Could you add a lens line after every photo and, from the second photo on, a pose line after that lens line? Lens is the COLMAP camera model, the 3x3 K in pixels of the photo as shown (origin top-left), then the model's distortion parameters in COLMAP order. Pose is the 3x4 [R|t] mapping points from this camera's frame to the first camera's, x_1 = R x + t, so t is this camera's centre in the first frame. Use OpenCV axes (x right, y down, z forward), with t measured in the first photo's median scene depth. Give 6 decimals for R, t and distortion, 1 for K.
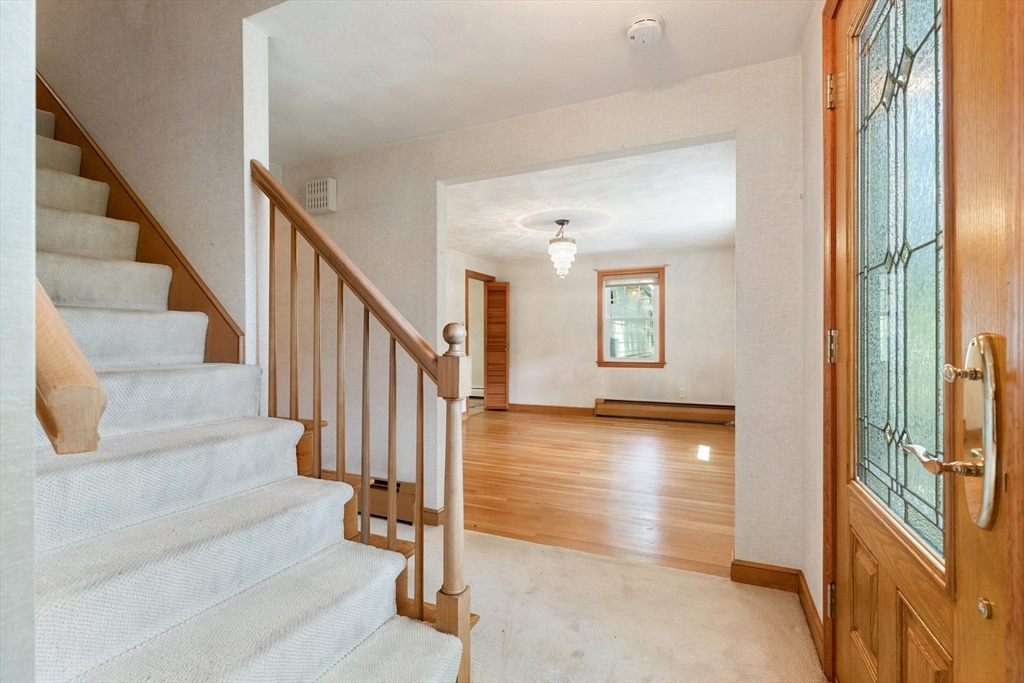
lens RADIAL K [[459.4, 0, 515.3], [0, 459.4, 340.6], [0, 0, 1]] dist [0.005922, 0.000746]
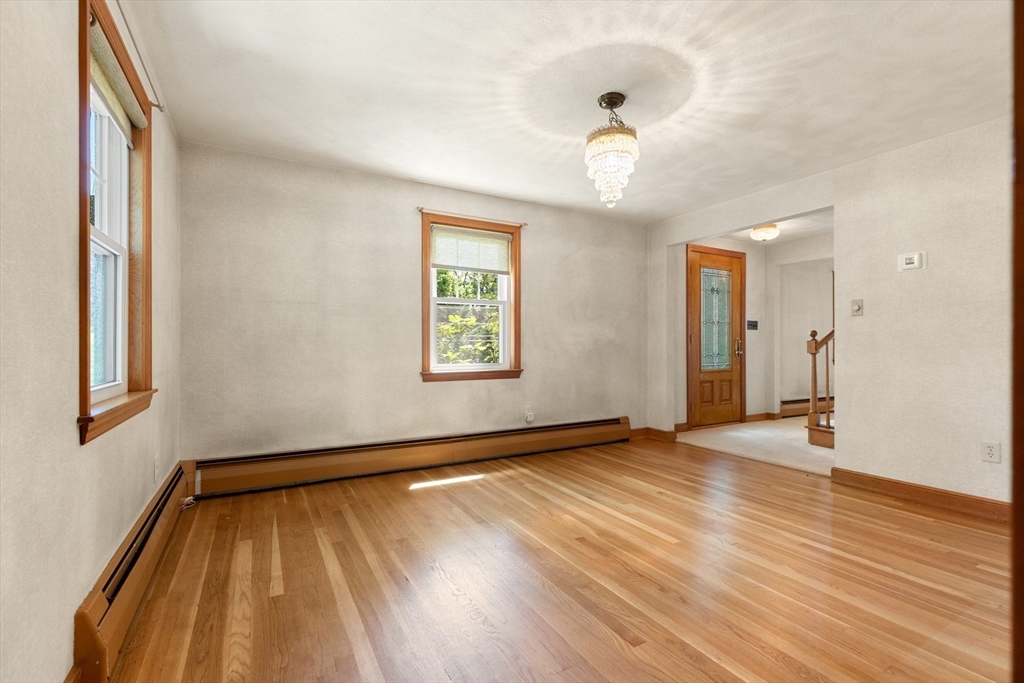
lens RADIAL K [[459.4, 0, 517.9], [0, 459.4, 343.1], [0, 0, 1]] dist [0.005922, 0.000746]
pose [[-0.802562, 0.005814, 0.596540, -0.087740], [0.001601, 0.999970, -0.007593, 0.015417], [-0.596566, -0.005139, -0.802547, 1.054285]]
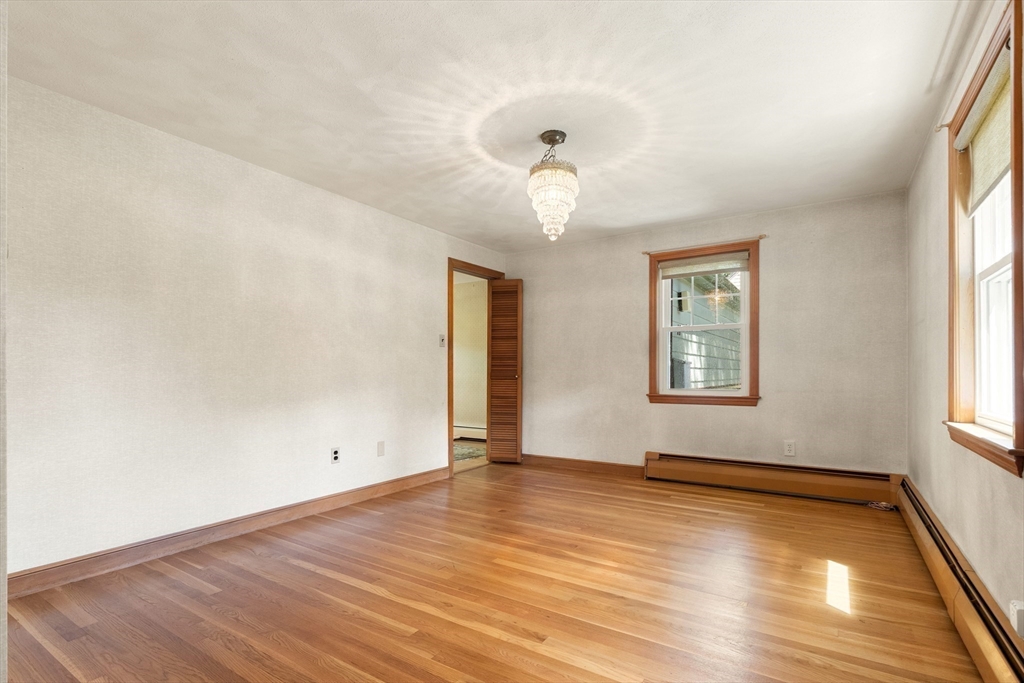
lens RADIAL K [[481.2, 0, 525.6], [0, 481.2, 372.4], [0, 0, 1]] dist [0.002236, 0.000559]
pose [[0.988006, 0.002191, -0.154400, 0.113112], [-0.002069, 0.999997, 0.000955, 0.014151], [0.154402, -0.000624, 0.988008, 0.307096]]
